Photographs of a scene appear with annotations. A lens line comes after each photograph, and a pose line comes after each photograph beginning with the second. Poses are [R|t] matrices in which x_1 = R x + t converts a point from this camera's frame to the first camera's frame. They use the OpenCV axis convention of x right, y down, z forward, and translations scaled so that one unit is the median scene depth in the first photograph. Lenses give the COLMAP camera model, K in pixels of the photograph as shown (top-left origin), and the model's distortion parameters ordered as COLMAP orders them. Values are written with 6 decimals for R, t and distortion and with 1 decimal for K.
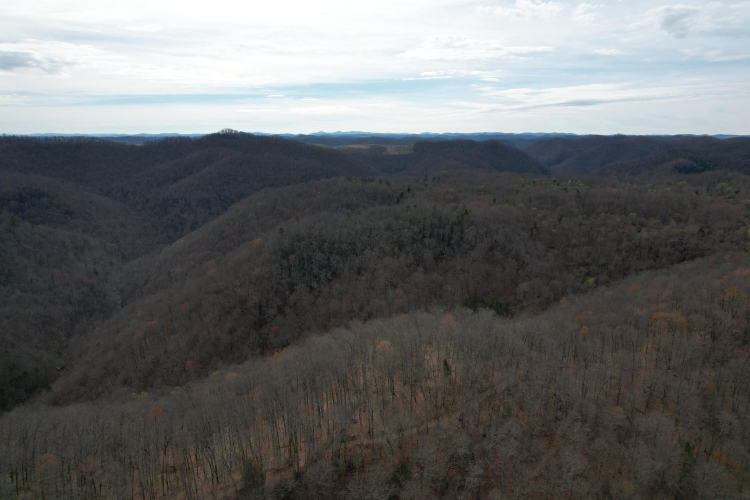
lens RADIAL K [[474.0, 0, 381.4], [0, 474.0, 251.6], [0, 0, 1]] dist [-0.075458, 0.057877]
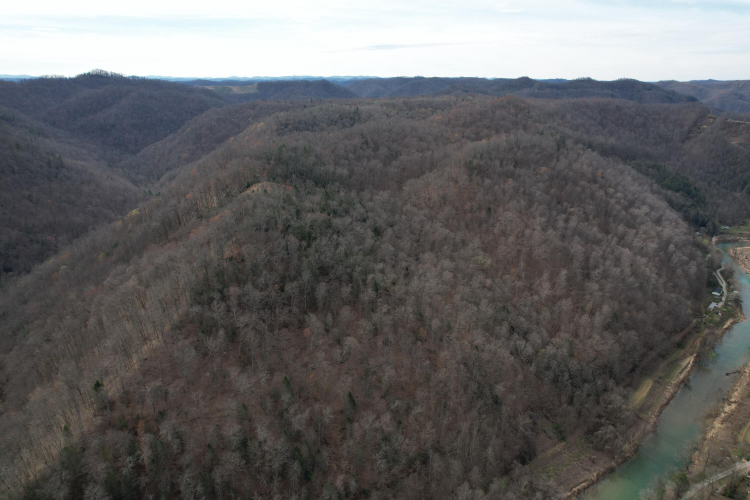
lens RADIAL K [[474.0, 0, 379.9], [0, 474.0, 253.8], [0, 0, 1]] dist [-0.075458, 0.057877]
pose [[0.926798, -0.126226, 0.353713, -0.461666], [0.085328, 0.987968, 0.128990, 0.248108], [-0.365739, -0.089366, 0.926417, -0.866597]]
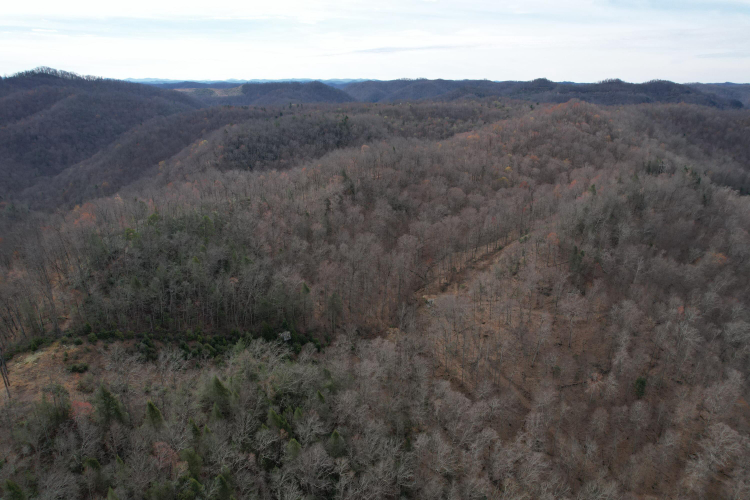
lens RADIAL K [[474.0, 0, 380.4], [0, 474.0, 255.3], [0, 0, 1]] dist [-0.075458, 0.057877]
pose [[0.926373, -0.123372, 0.355826, -0.251805], [0.083192, 0.988517, 0.126151, 0.139211], [-0.367303, -0.087261, 0.925999, -0.370444]]
